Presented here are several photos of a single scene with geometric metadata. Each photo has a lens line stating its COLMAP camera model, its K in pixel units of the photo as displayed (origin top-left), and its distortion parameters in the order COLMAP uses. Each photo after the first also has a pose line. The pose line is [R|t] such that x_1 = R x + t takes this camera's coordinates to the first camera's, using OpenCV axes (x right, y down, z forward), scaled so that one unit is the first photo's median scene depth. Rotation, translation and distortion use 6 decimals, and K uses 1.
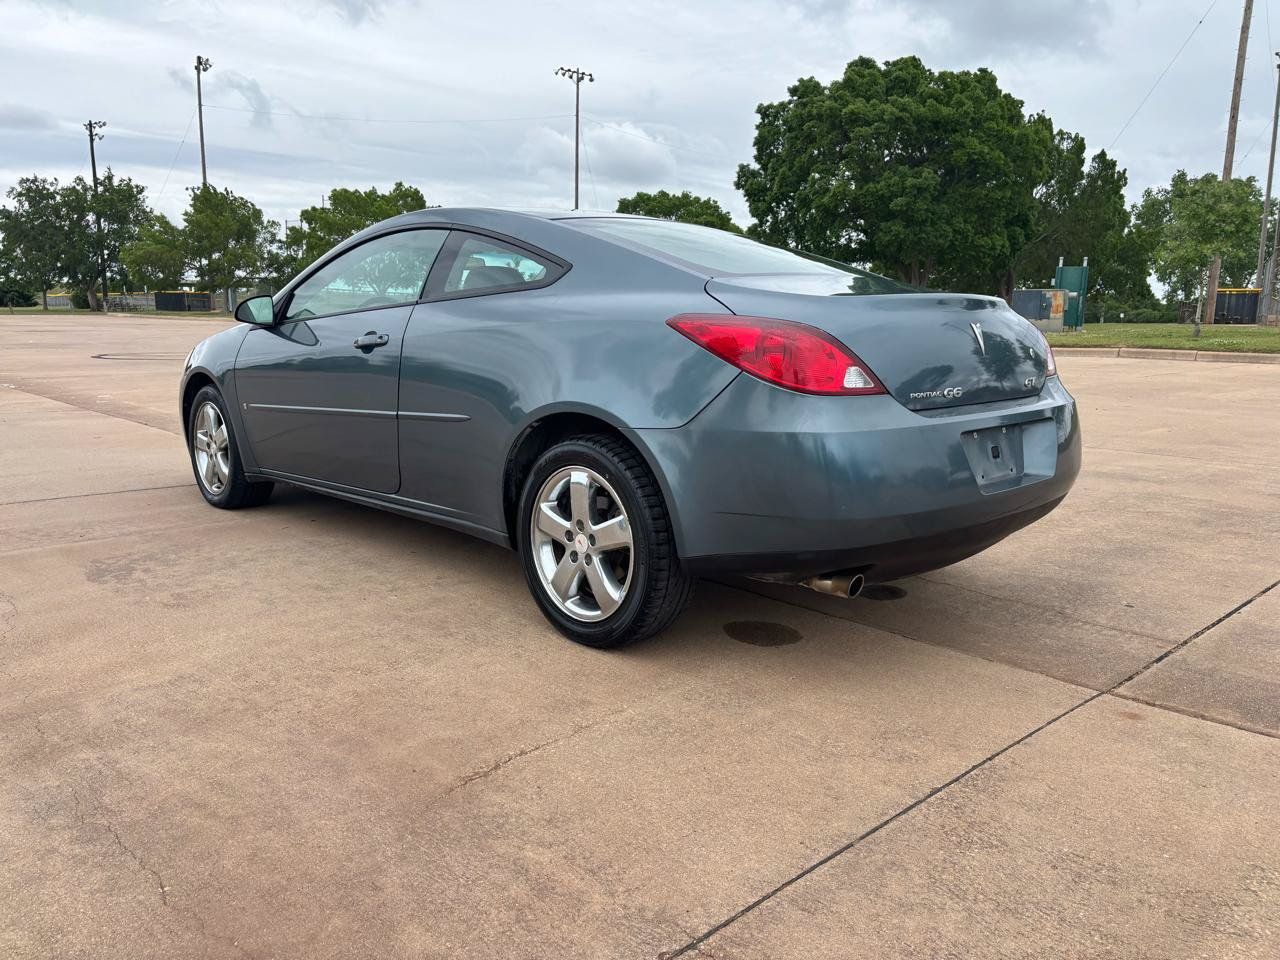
lens RADIAL K [[974.8, 0, 632.6], [0, 974.8, 478.5], [0, 0, 1]] dist [0.041069, -0.037751]
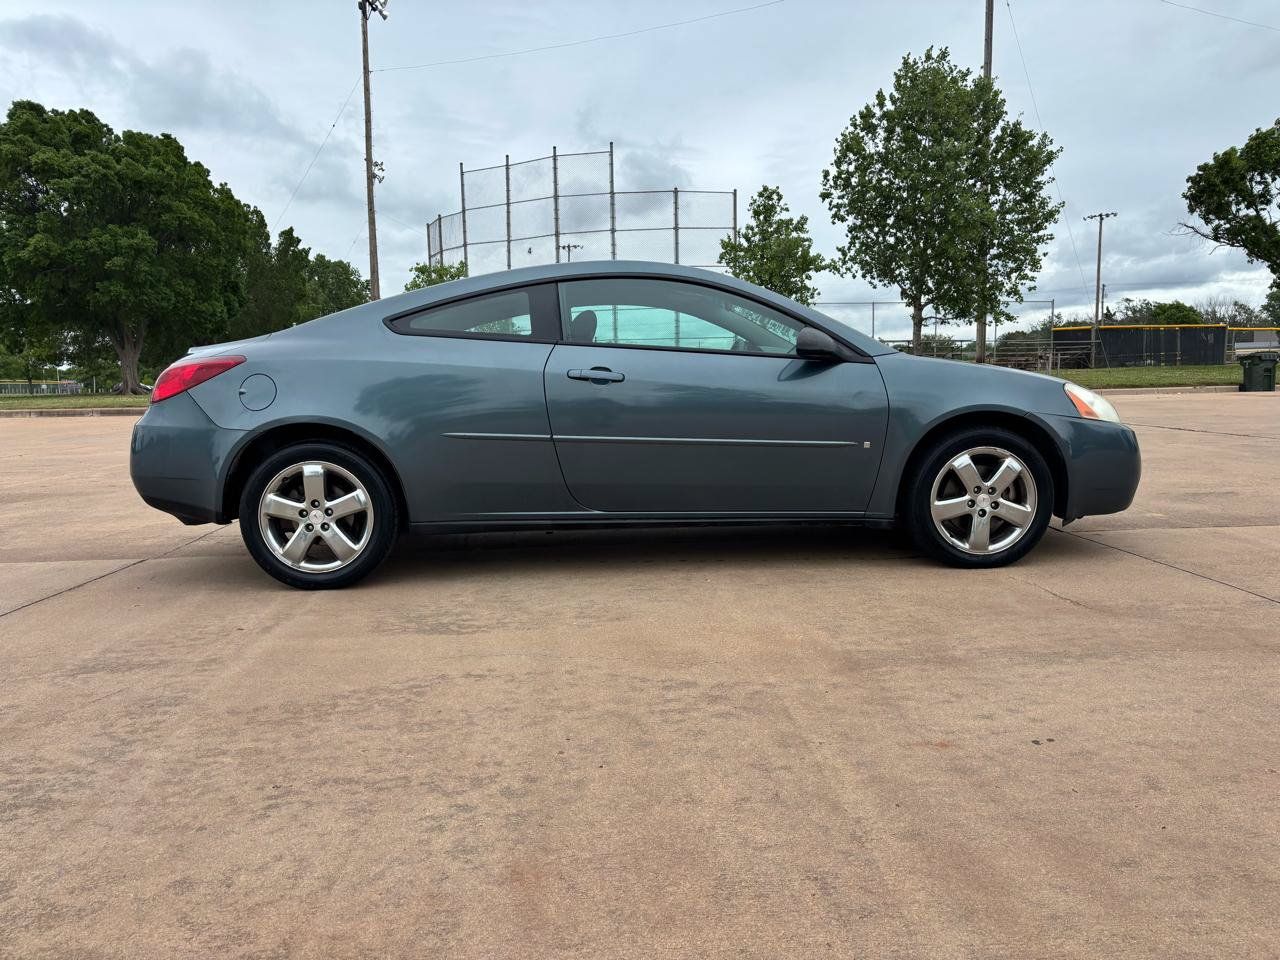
lens RADIAL K [[974.8, 0, 644.5], [0, 974.8, 468.3], [0, 0, 1]] dist [0.041069, -0.037751]
pose [[0.647267, -0.096151, 0.756175, -1.042267], [0.154239, 0.988013, -0.006396, -0.017484], [-0.746496, 0.120772, 0.654338, 0.228725]]
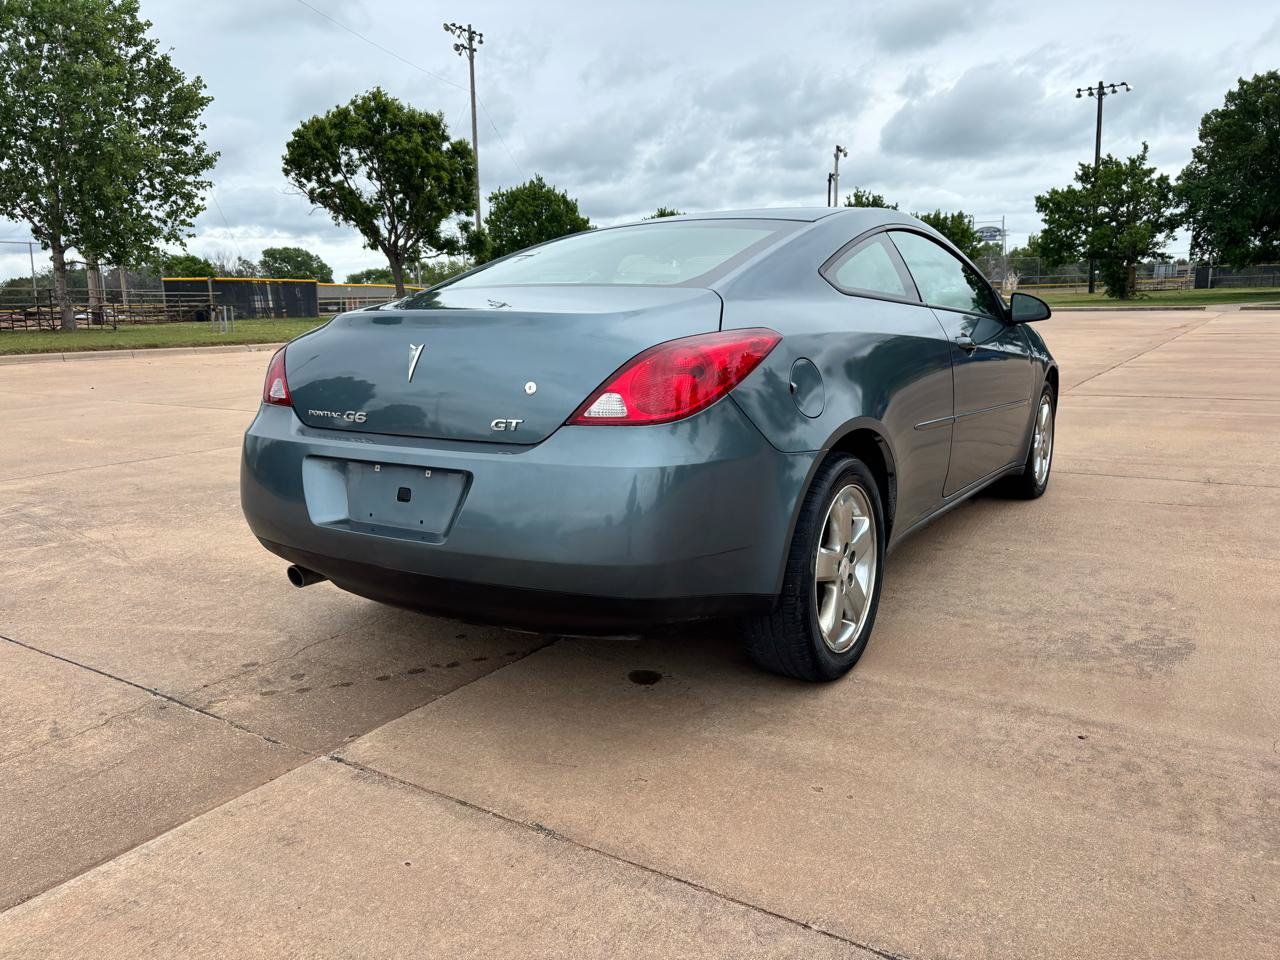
lens RADIAL K [[974.8, 0, 635.9], [0, 974.8, 450.2], [0, 0, 1]] dist [0.041069, -0.037751]
pose [[-0.243984, -0.149037, 0.958259, -1.104455], [0.182194, 0.963481, 0.196238, -0.273740], [-0.952511, 0.222468, -0.207920, 1.454635]]
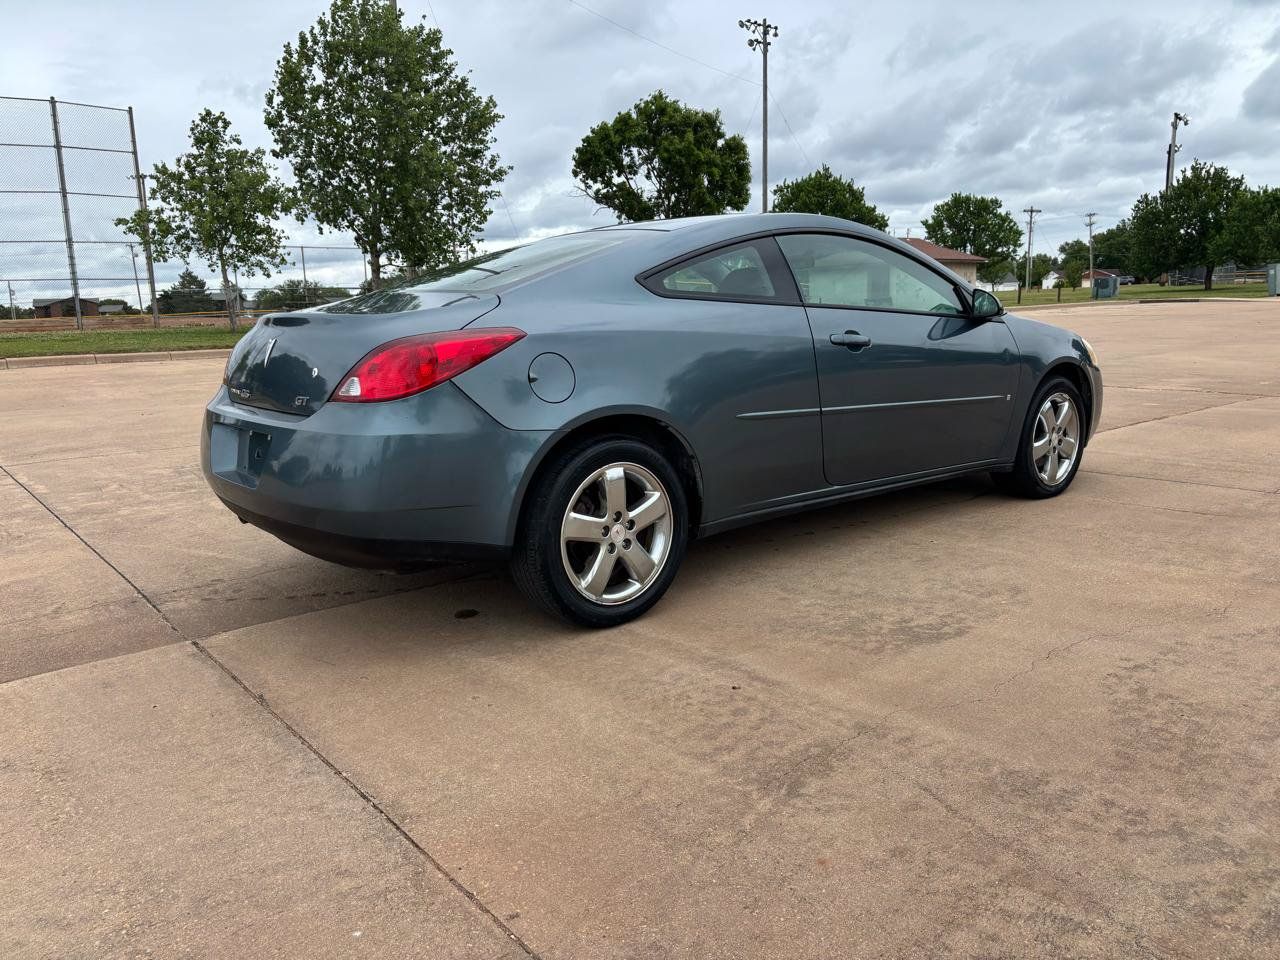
lens RADIAL K [[974.8, 0, 635.9], [0, 974.8, 454.4], [0, 0, 1]] dist [0.041069, -0.037751]
pose [[0.062103, -0.164595, 0.984404, -1.268494], [0.197583, 0.968816, 0.149523, -0.209308], [-0.978317, 0.185216, 0.092687, 1.082143]]
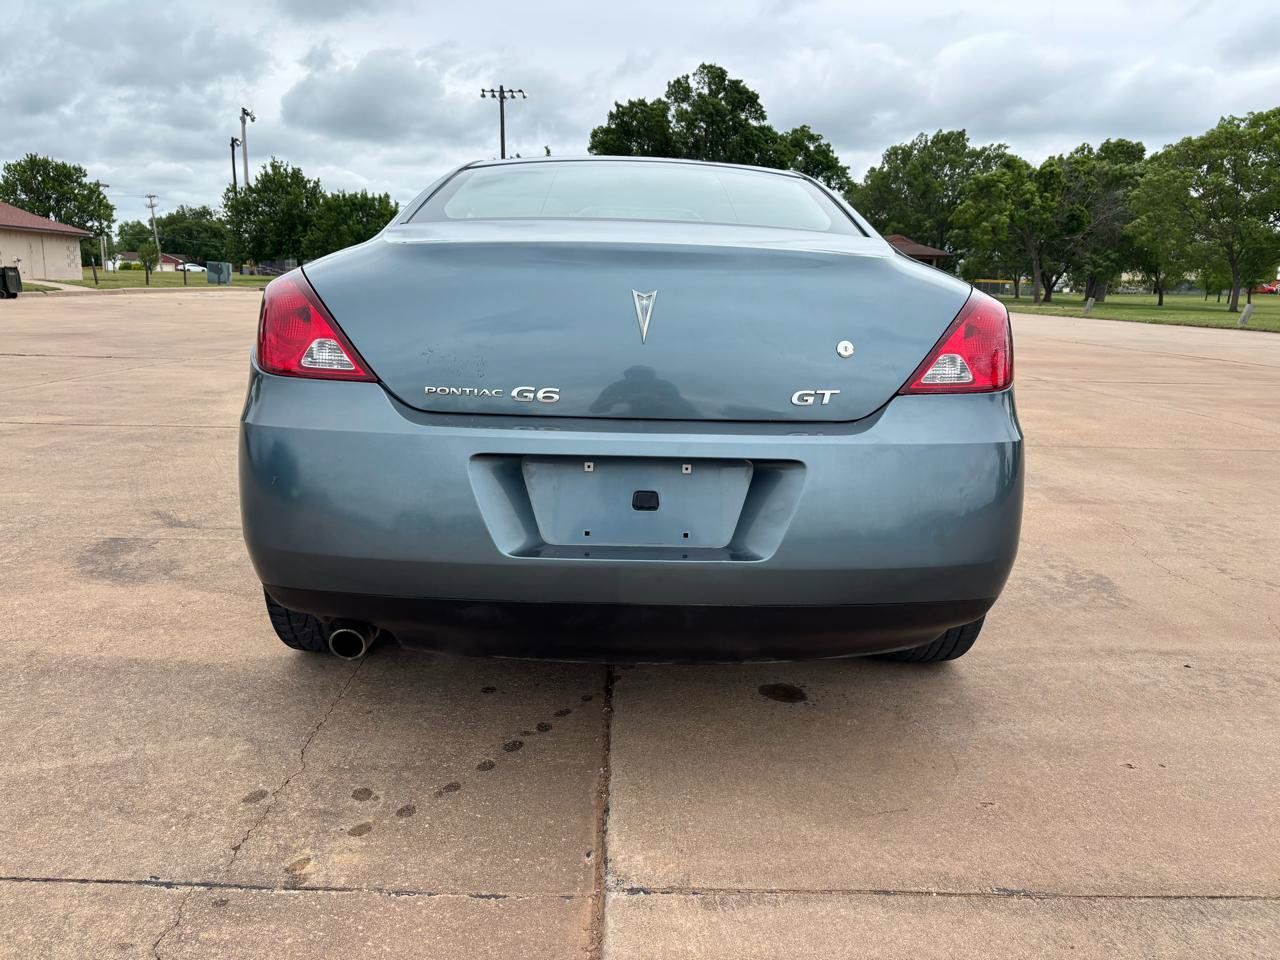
lens RADIAL K [[974.8, 0, 653.6], [0, 974.8, 457.1], [0, 0, 1]] dist [0.041069, -0.037751]
pose [[-0.749826, -0.140655, 0.646511, -0.760490], [0.081701, 0.949980, 0.301435, -0.304003], [-0.656571, 0.278844, -0.700828, 1.778630]]
